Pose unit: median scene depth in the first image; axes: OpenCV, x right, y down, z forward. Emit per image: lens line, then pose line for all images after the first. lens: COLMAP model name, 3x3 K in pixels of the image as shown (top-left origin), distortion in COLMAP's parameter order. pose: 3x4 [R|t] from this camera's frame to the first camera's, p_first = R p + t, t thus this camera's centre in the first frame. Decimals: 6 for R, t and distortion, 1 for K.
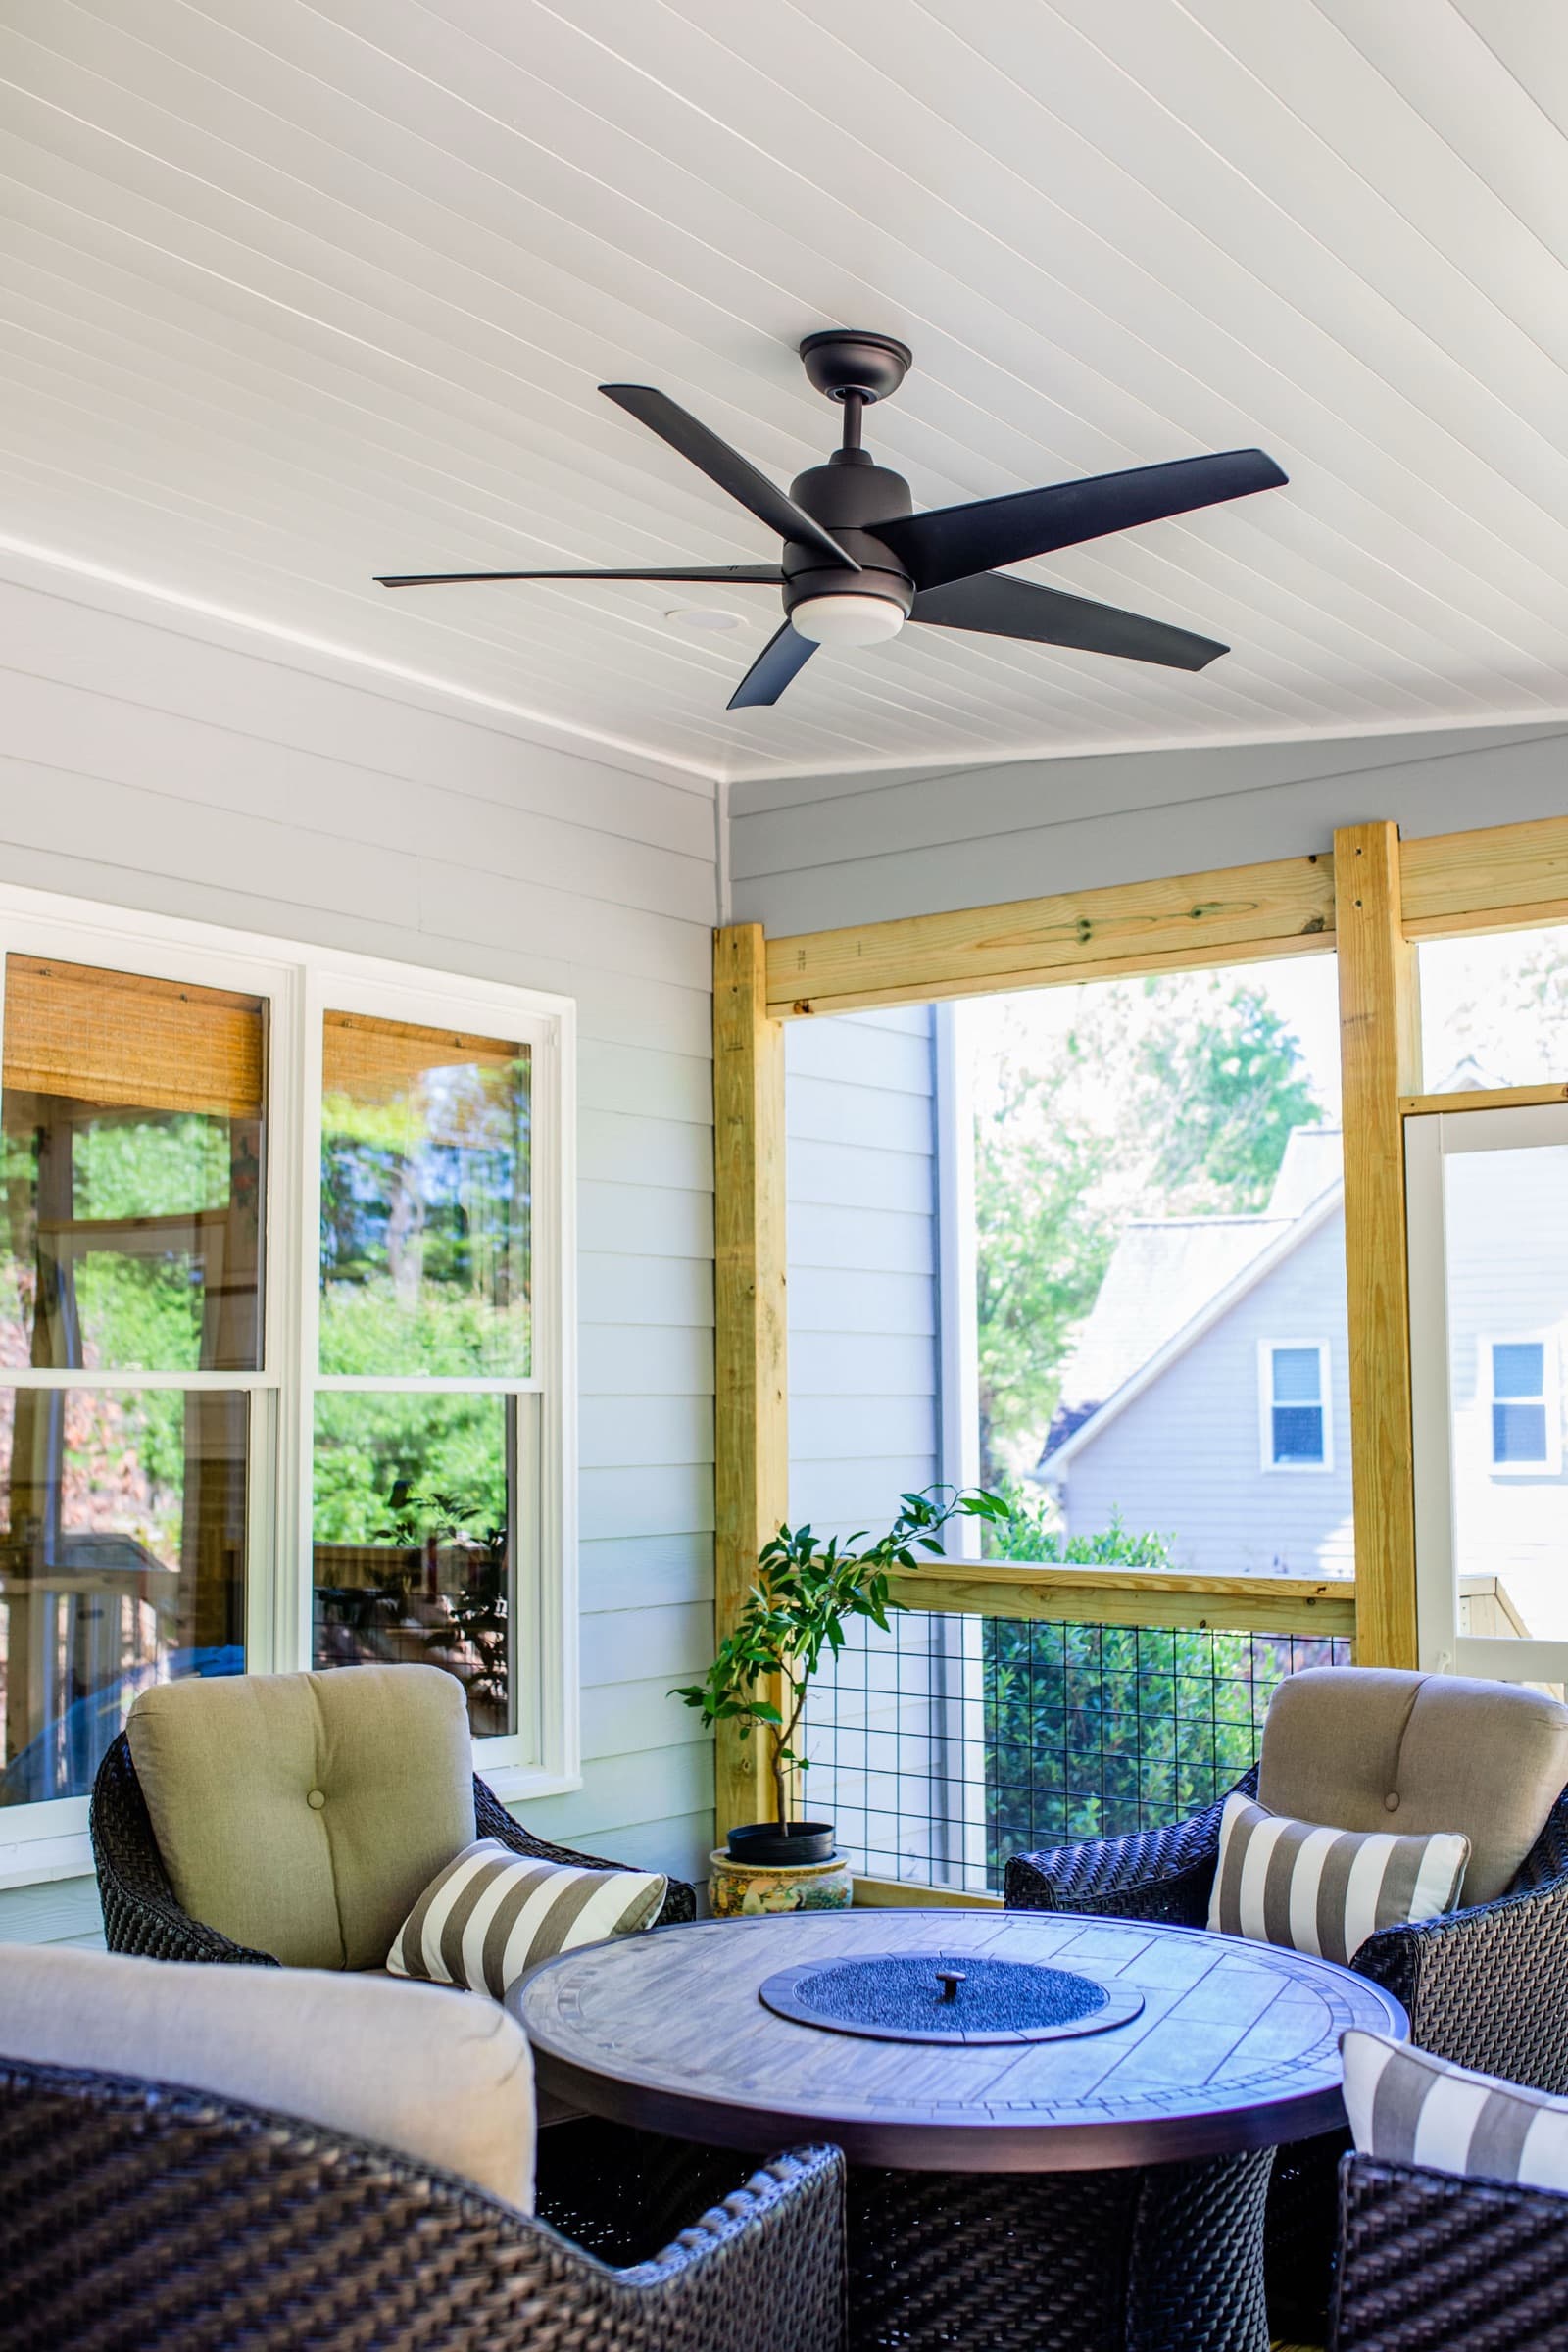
lens RADIAL K [[2349.3, 0, 784.0], [0, 2349.3, 1176.0], [0, 0, 1]] dist [-0.077747, 0.097352]
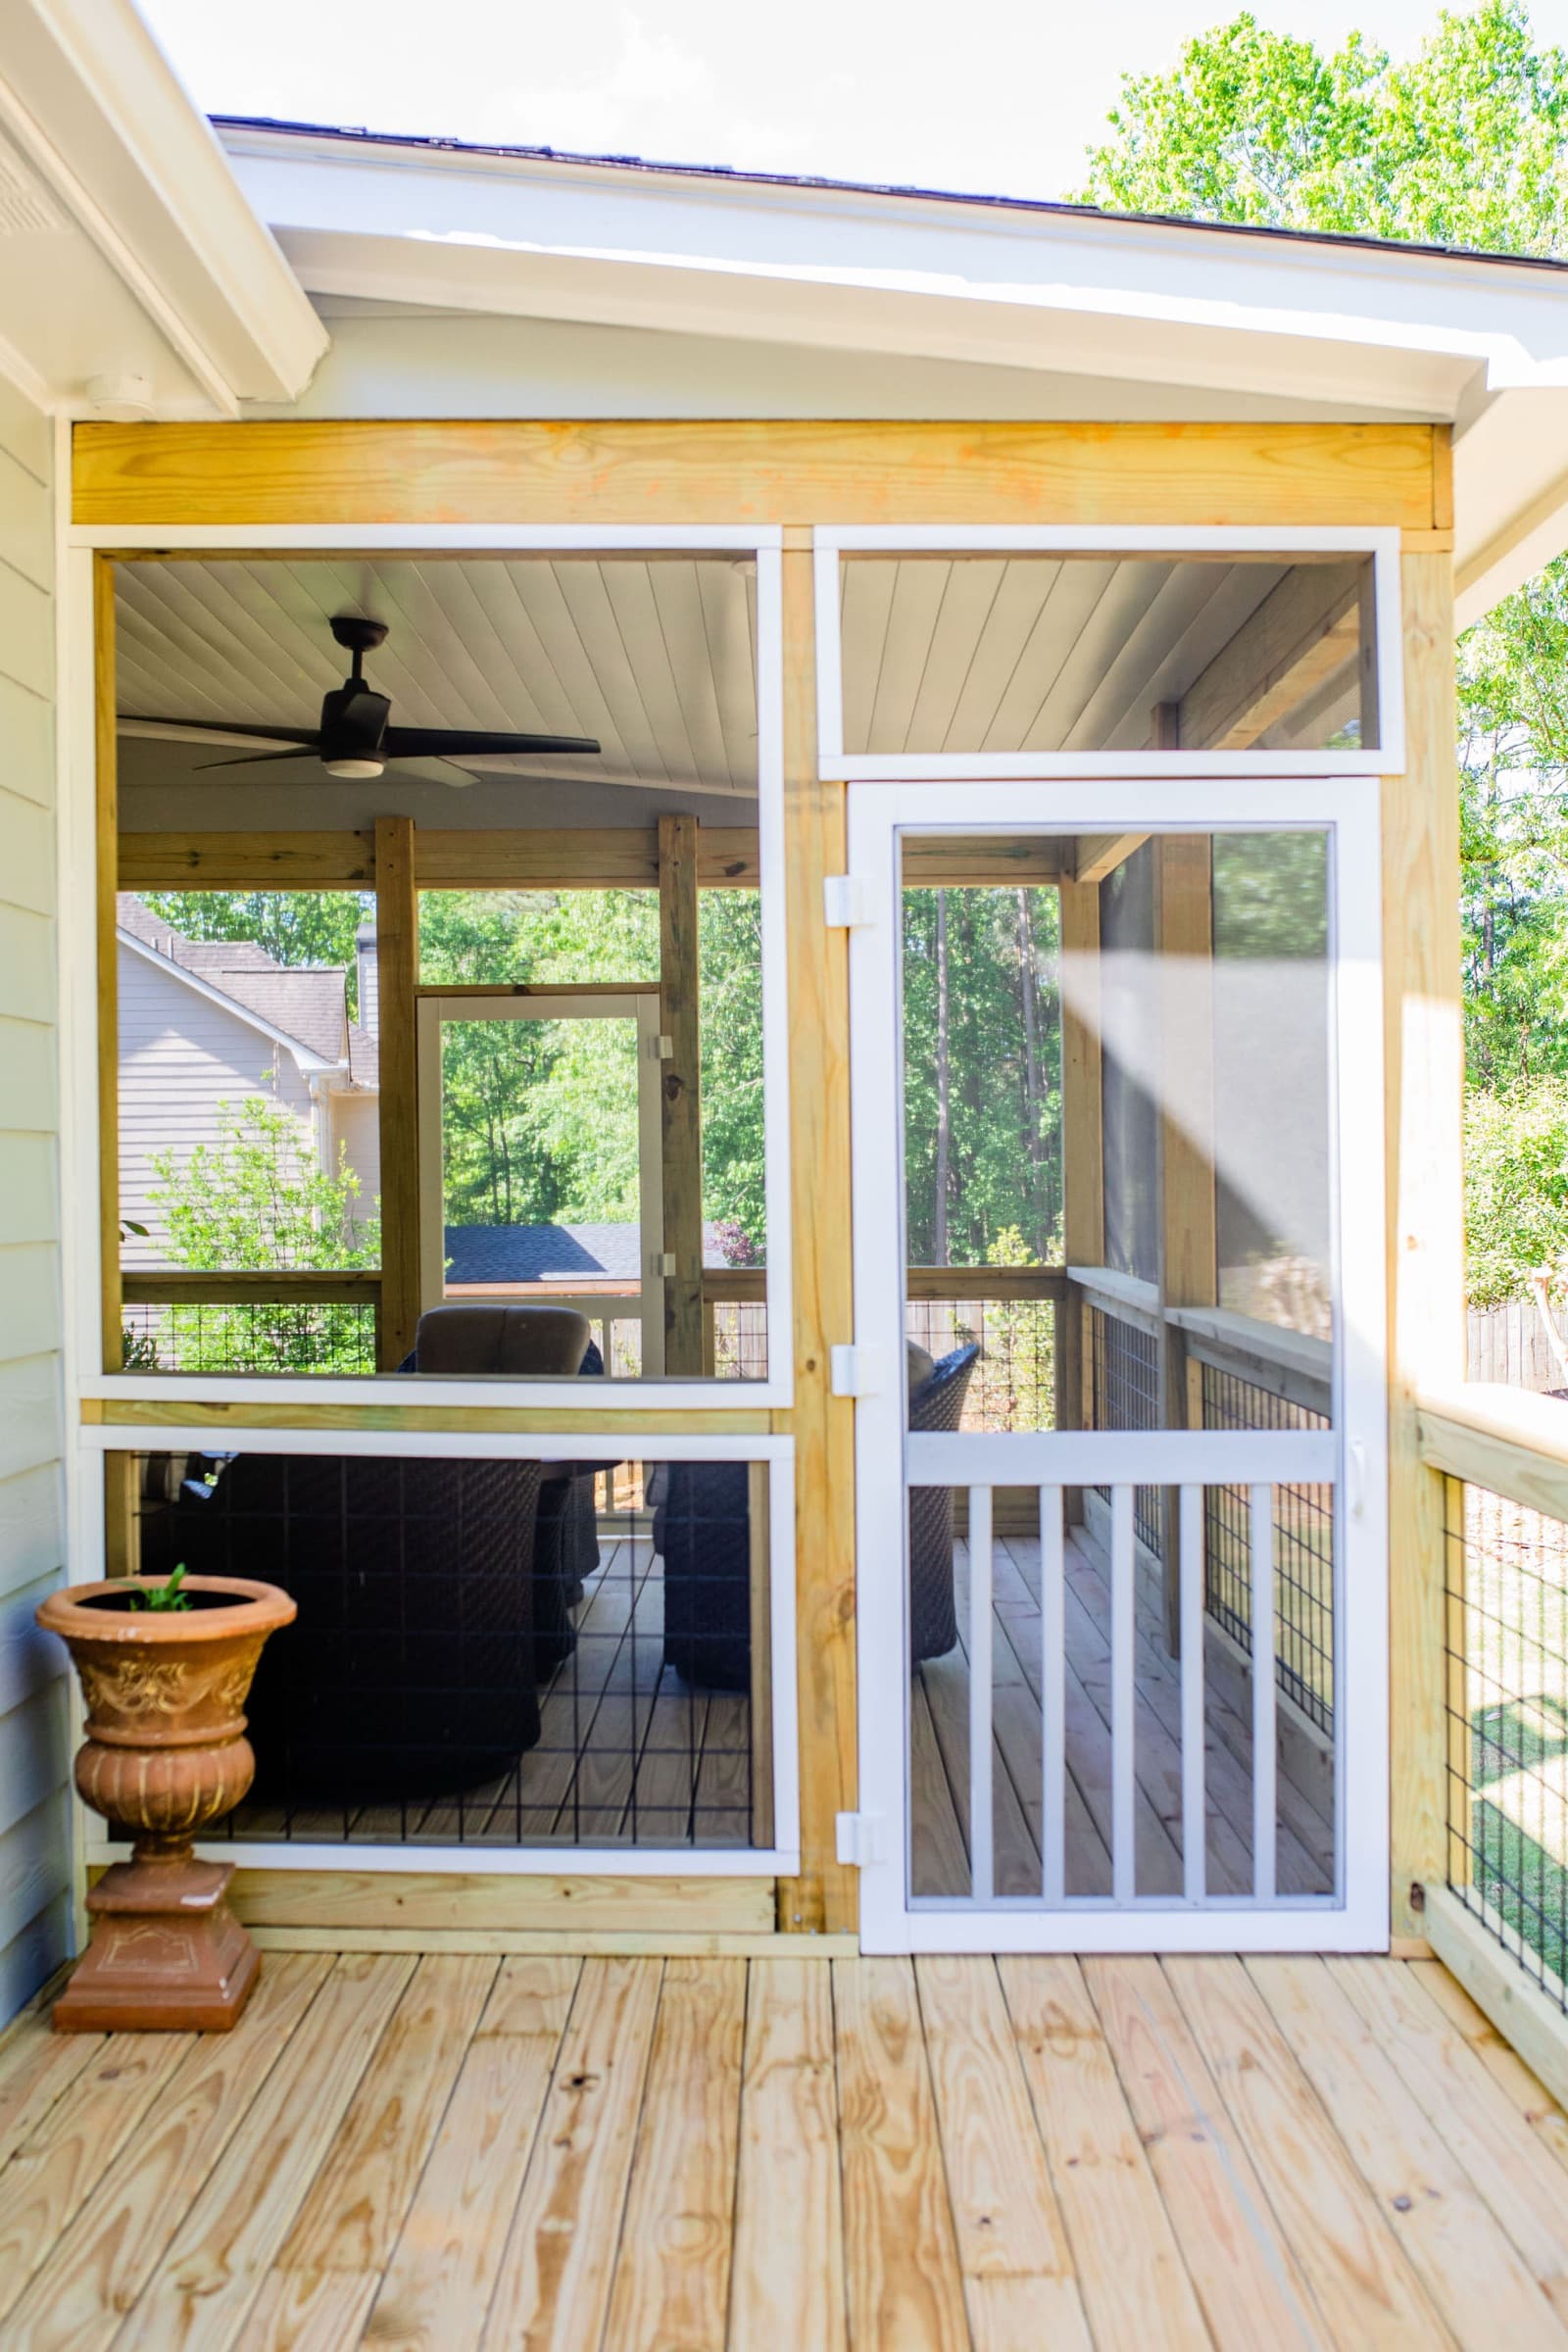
lens RADIAL K [[2349.3, 0, 784.0], [0, 2349.3, 1176.0], [0, 0, 1]] dist [-0.077747, 0.097352]
pose [[0.780560, -0.008286, 0.625025, -0.532713], [-0.055298, 0.995076, 0.082250, -0.045974], [-0.622629, -0.098764, 0.776259, -0.448510]]
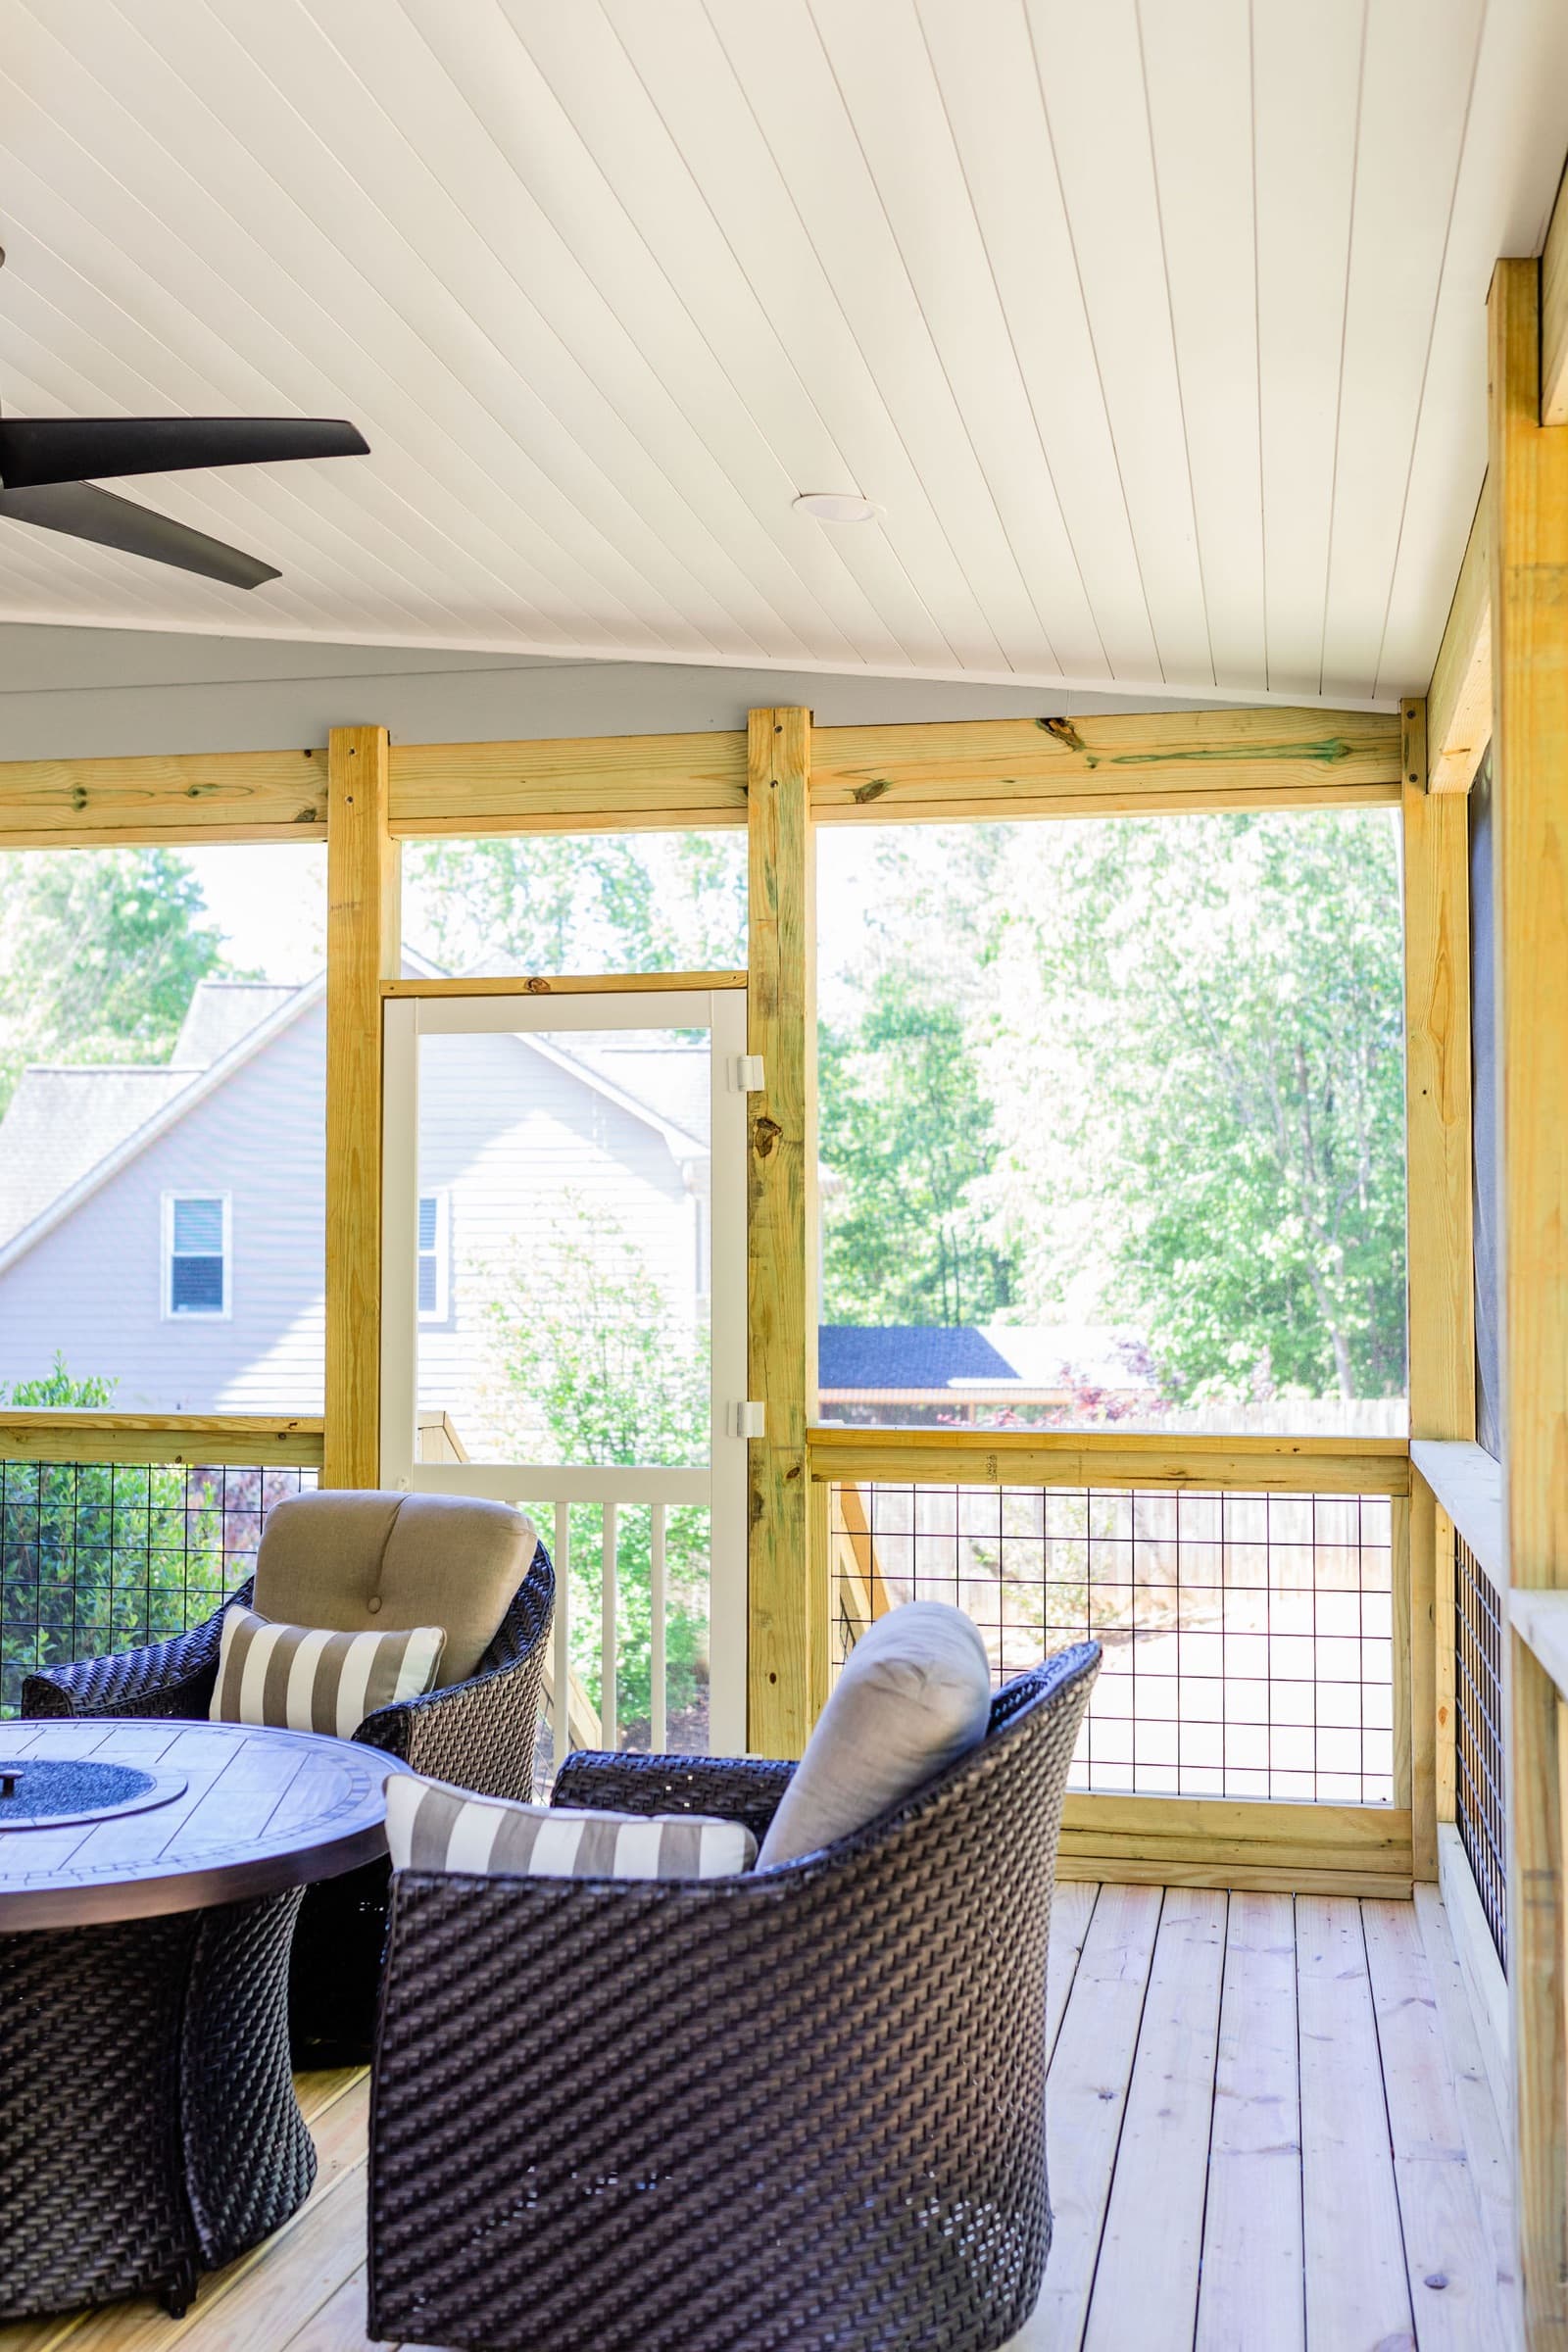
lens RADIAL K [[2329.9, 0, 784.0], [0, 2329.9, 1176.0], [0, 0, 1]] dist [0.005720, -0.117192]
pose [[0.891989, 0.021808, 0.451530, -0.055748], [-0.050543, 0.997384, 0.051674, -0.007256], [-0.449222, -0.068914, 0.890758, -0.065809]]
